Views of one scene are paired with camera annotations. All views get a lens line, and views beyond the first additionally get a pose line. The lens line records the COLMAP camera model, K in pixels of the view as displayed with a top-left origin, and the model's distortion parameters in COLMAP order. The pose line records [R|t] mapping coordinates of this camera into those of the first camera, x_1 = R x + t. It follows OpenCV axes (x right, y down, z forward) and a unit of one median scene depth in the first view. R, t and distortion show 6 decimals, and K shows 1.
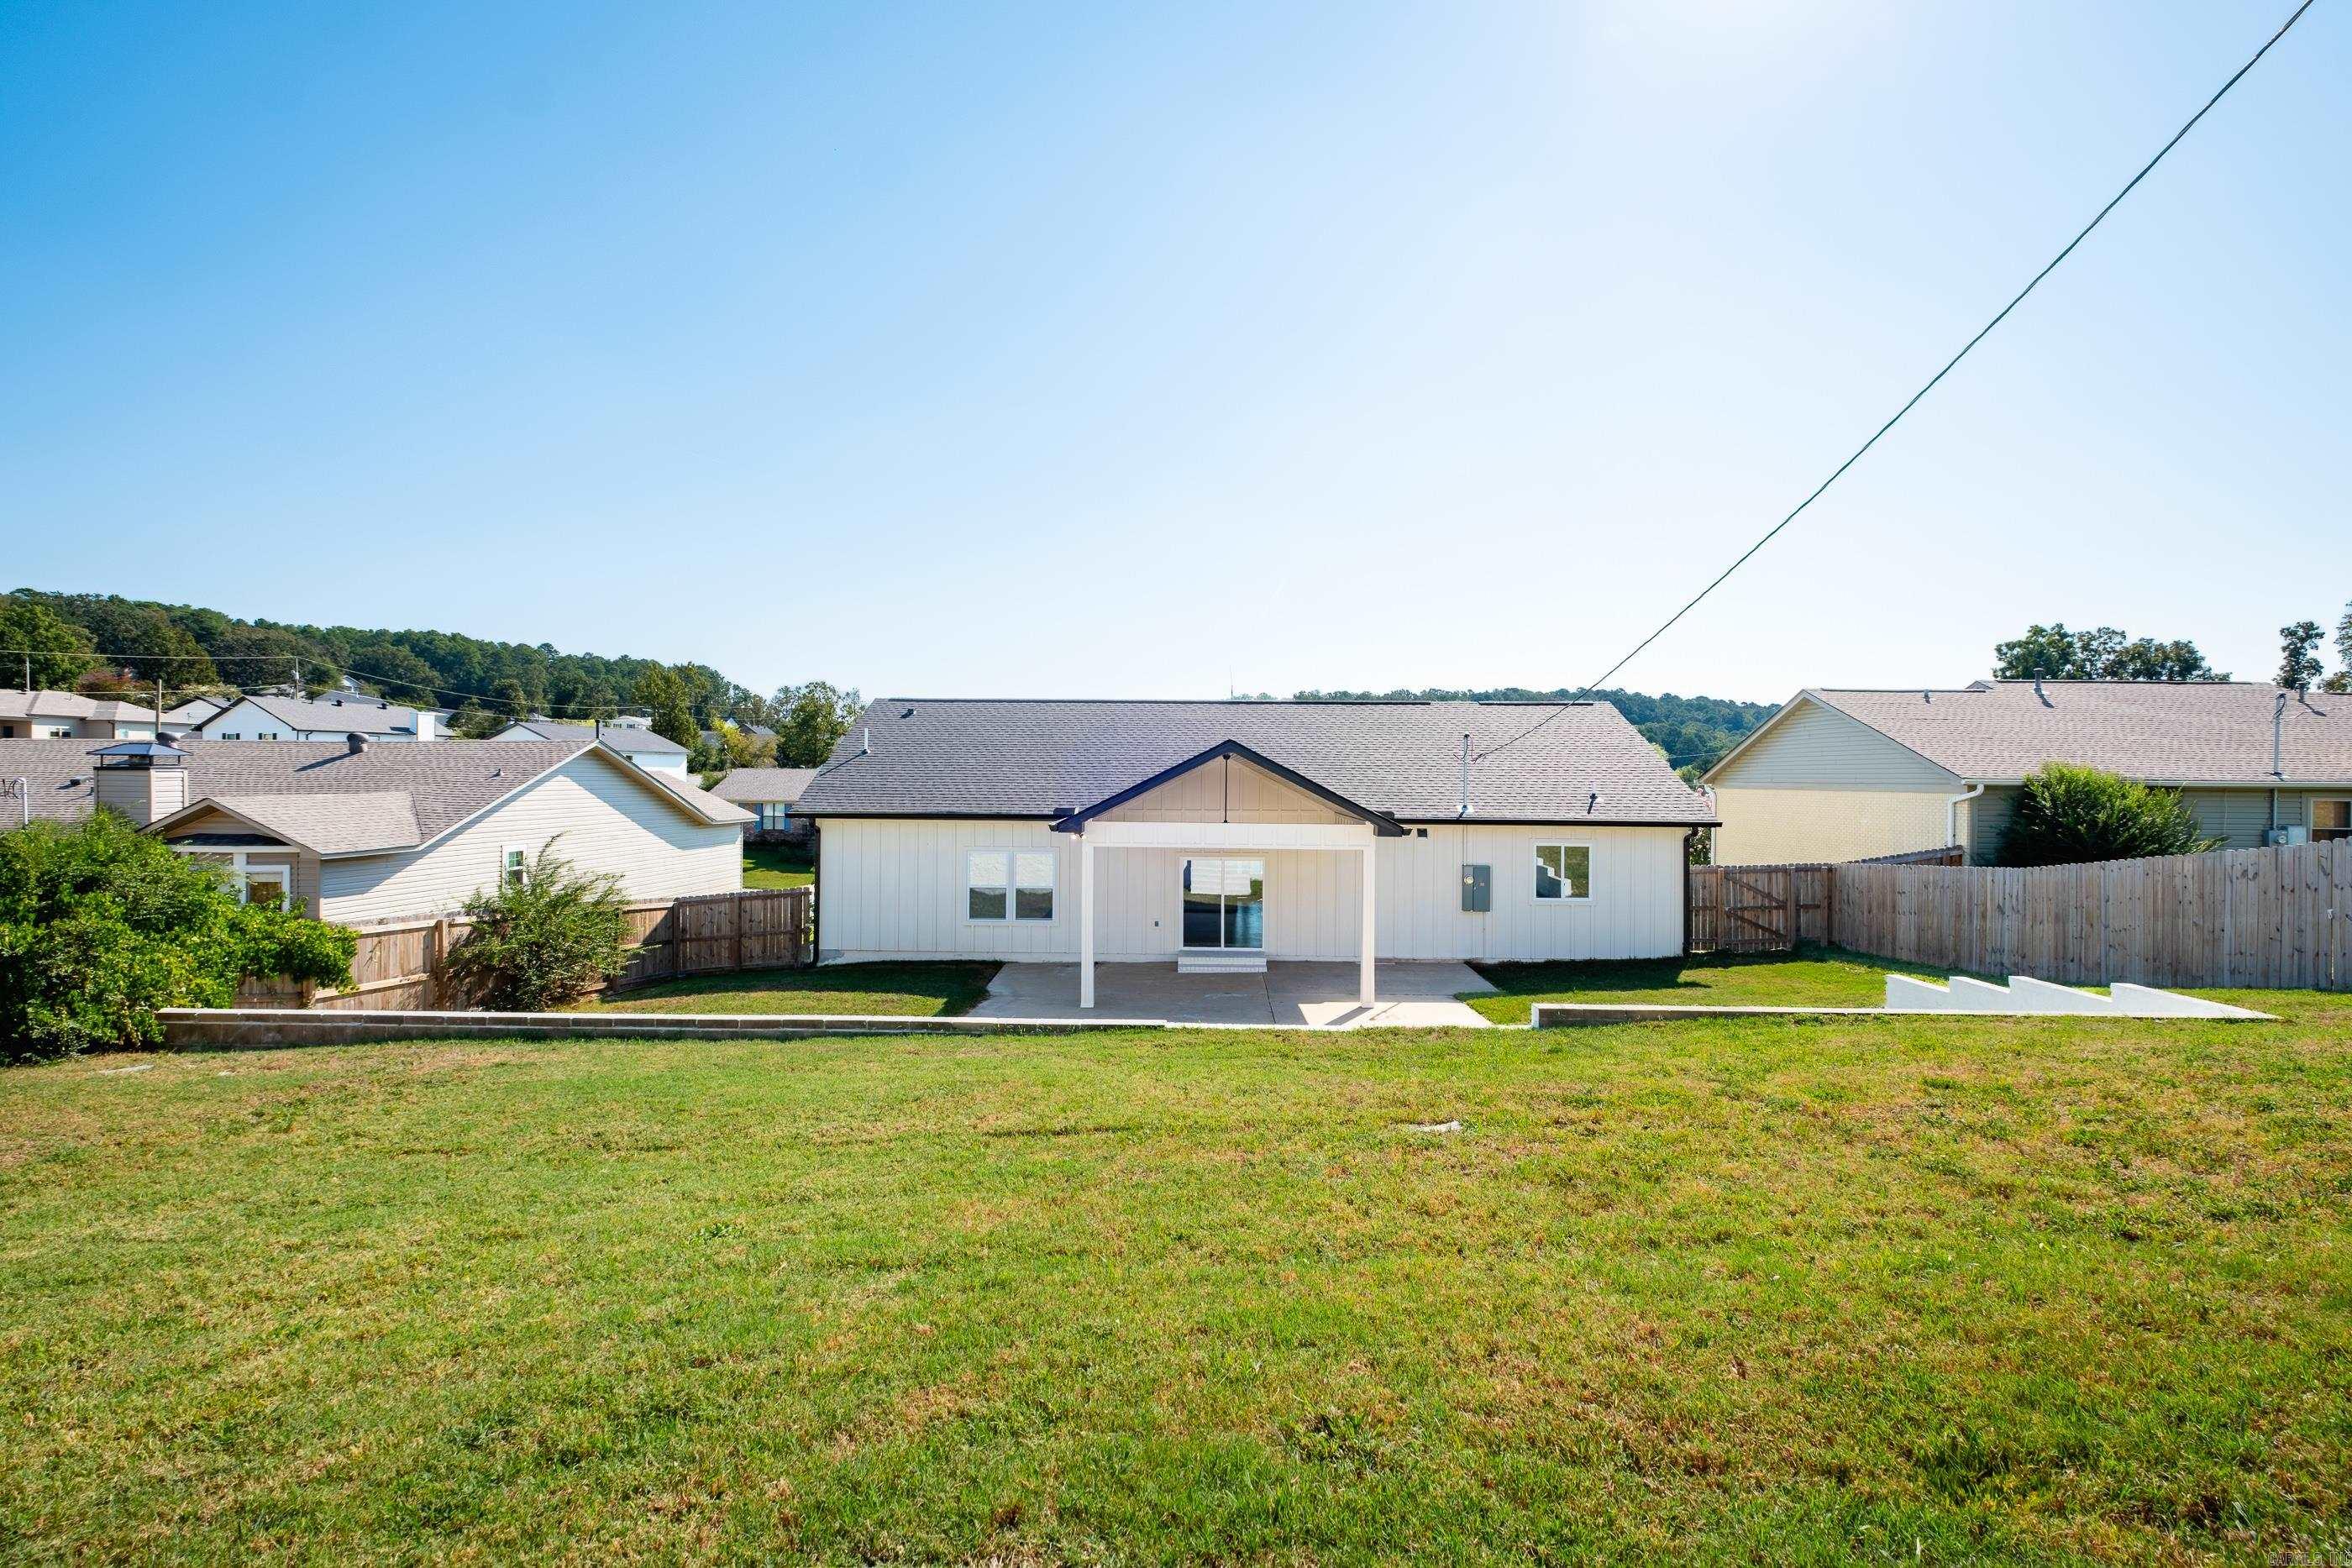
lens RADIAL K [[1012.6, 0, 1176.0], [0, 1012.6, 784.0], [0, 0, 1]] dist [-0.001684, -0.000652]
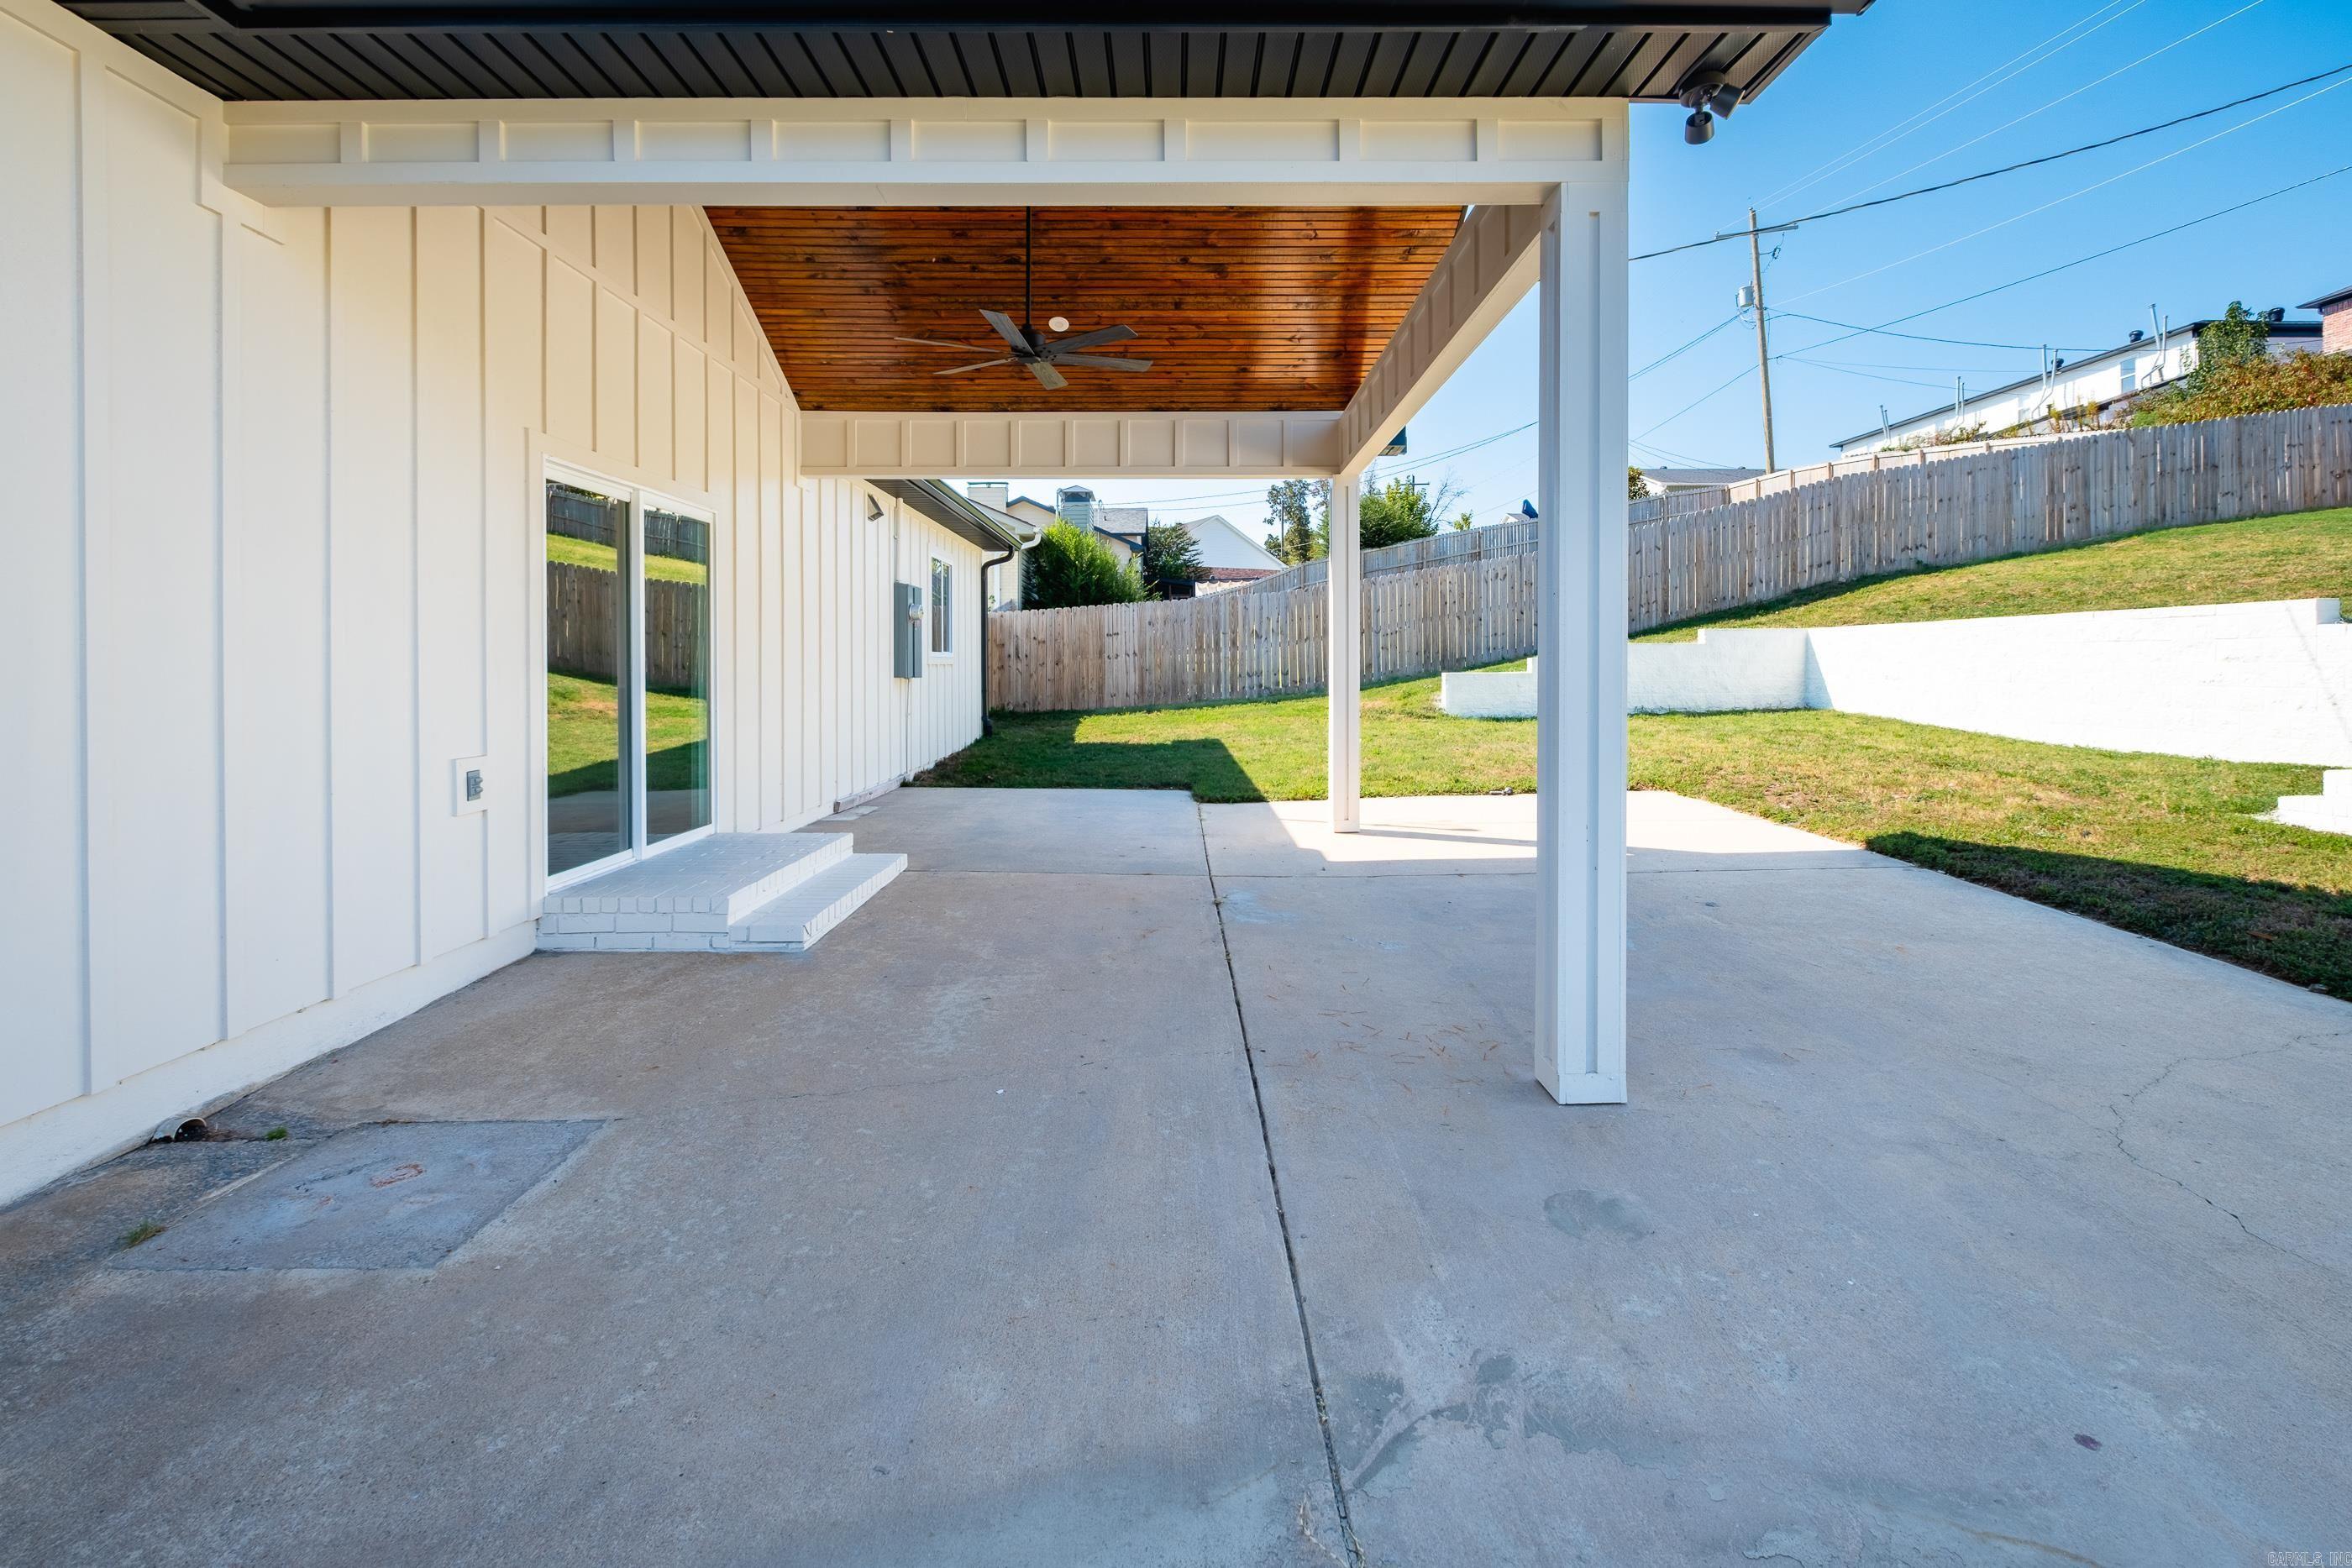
lens RADIAL K [[1068.7, 0, 1182.4], [0, 1068.7, 671.7], [0, 0, 1]] dist [0.003463, -0.000435]
pose [[-0.031023, -0.013335, 0.999430, -0.224720], [0.010757, 0.999849, 0.013674, 0.115996], [-0.999461, 0.011175, -0.030875, 0.876951]]
